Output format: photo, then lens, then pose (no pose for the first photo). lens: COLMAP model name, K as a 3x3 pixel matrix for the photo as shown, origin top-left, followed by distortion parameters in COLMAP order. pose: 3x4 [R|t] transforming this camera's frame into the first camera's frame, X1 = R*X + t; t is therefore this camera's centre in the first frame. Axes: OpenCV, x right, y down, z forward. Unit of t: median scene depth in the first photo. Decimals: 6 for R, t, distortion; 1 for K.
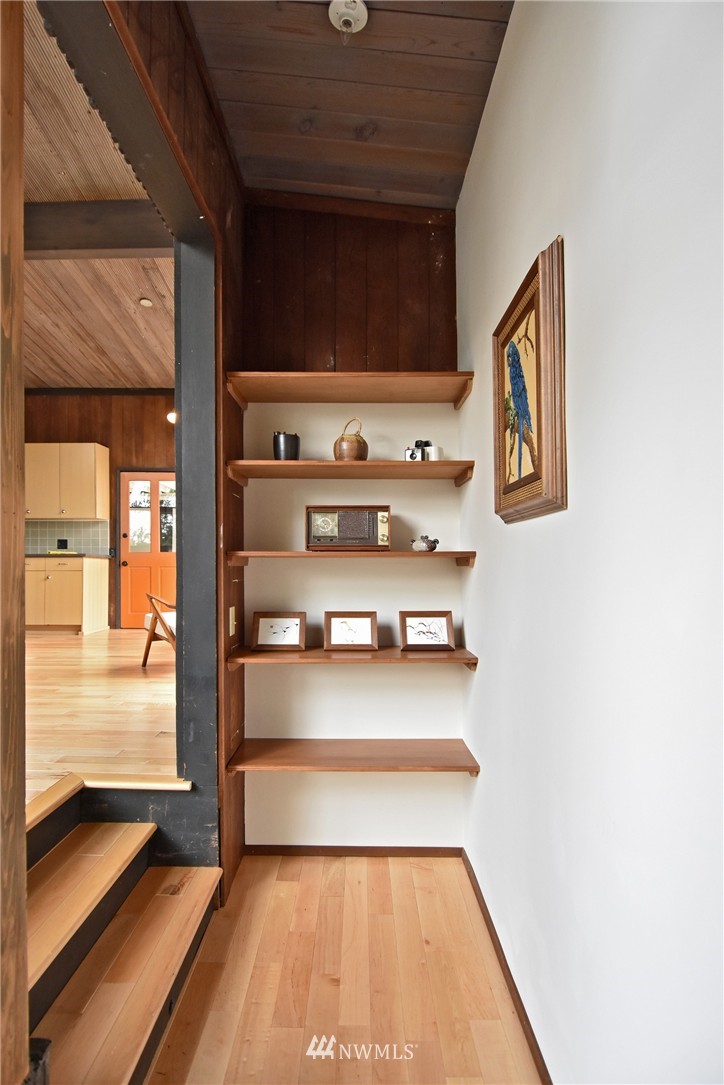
lens RADIAL K [[547.4, 0, 367.1], [0, 547.4, 562.5], [0, 0, 1]] dist [-0.011768, -0.001117]
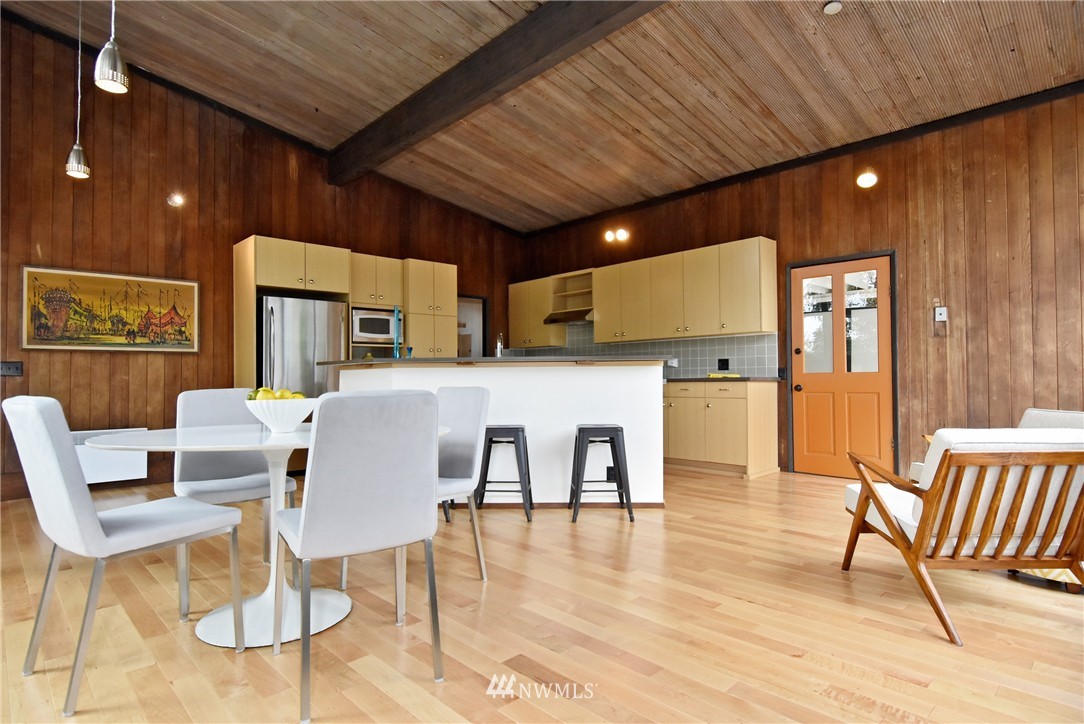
lens RADIAL K [[579.3, 0, 544.7], [0, 579.3, 401.4], [0, 0, 1]] dist [0.014012, -0.013320]
pose [[0.689766, 0.015437, -0.723868, -0.093994], [0.021424, 0.998900, 0.041717, -0.019736], [0.723716, -0.044283, 0.688676, 0.170981]]
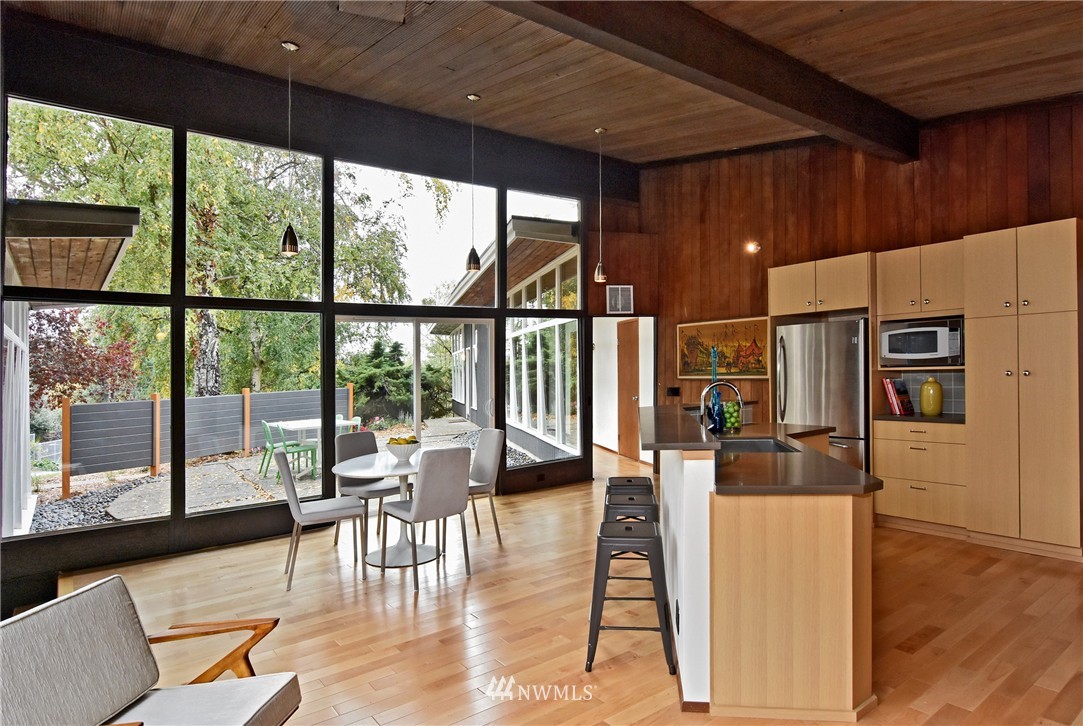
lens RADIAL K [[619.4, 0, 529.9], [0, 619.4, 373.6], [0, 0, 1]] dist [-0.003234, -0.015681]
pose [[-0.823348, 0.022498, -0.567091, -0.173518], [0.025800, 0.999665, 0.002201, -0.085065], [0.566951, -0.012819, -0.823652, 0.967040]]
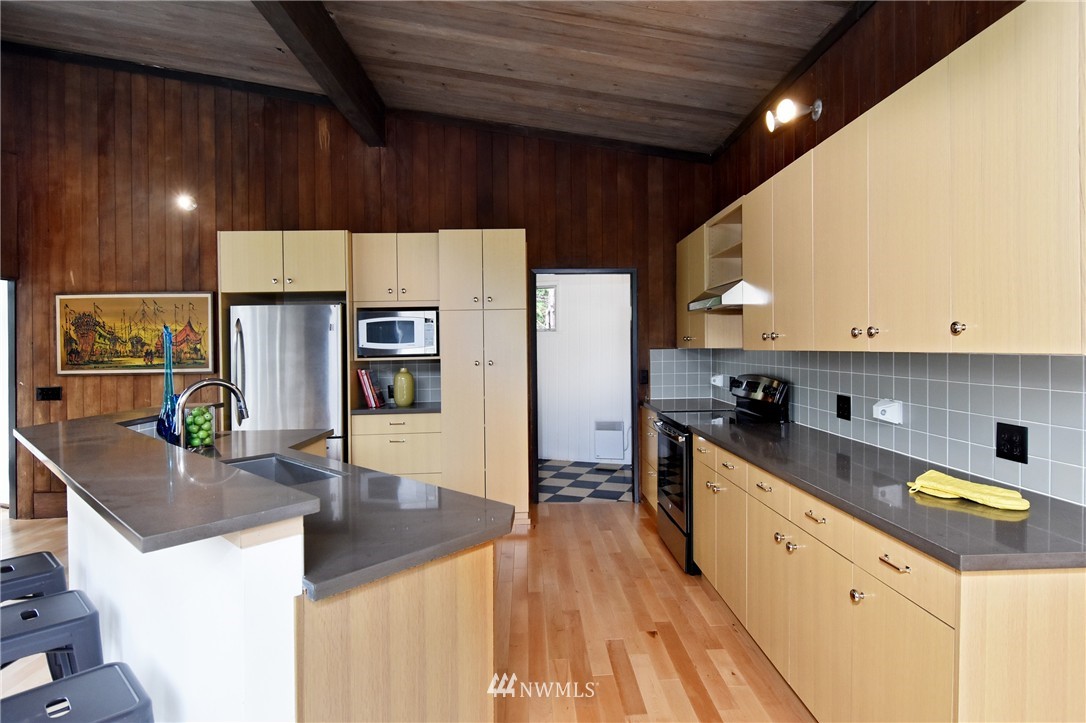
lens RADIAL K [[580.3, 0, 560.9], [0, 580.3, 364.5], [0, 0, 1]] dist [0.014012, -0.013320]
pose [[0.028754, 0.028745, -0.999173, -0.291374], [0.020857, 0.999352, 0.029351, -0.086943], [0.999369, -0.021683, 0.028136, 0.798193]]
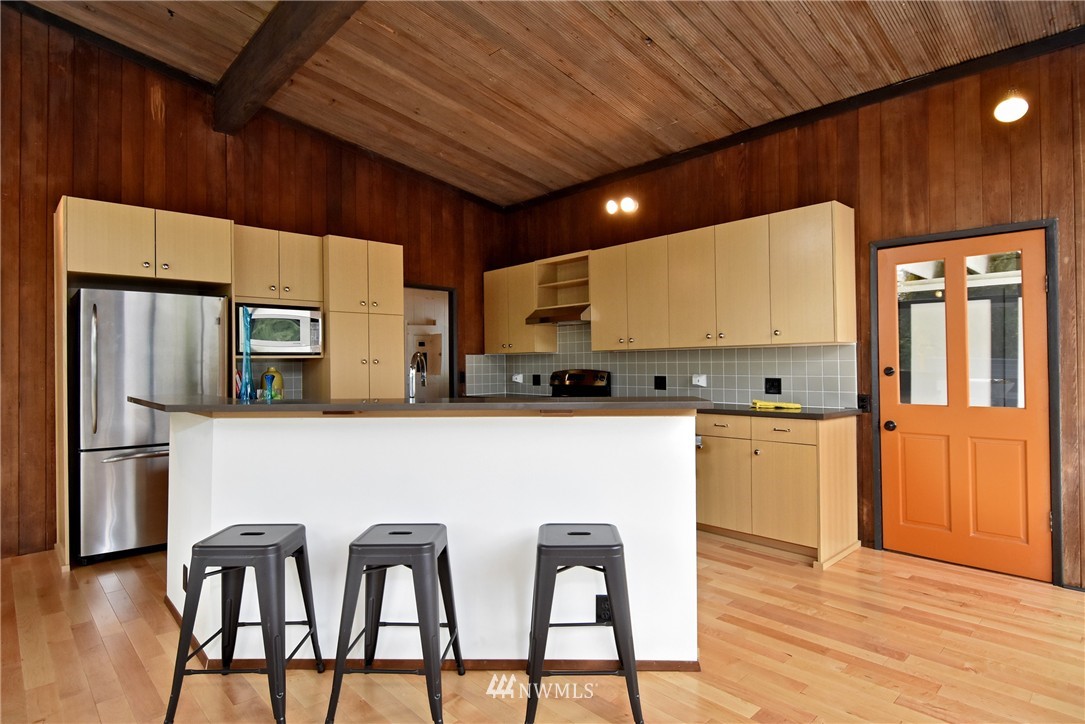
lens RADIAL K [[579.8, 0, 555.3], [0, 579.8, 372.6], [0, 0, 1]] dist [0.014012, -0.013320]
pose [[0.687238, -0.002369, -0.726429, -0.268205], [0.018592, 0.999724, 0.014329, -0.063822], [0.726195, -0.023353, 0.687092, 0.401335]]
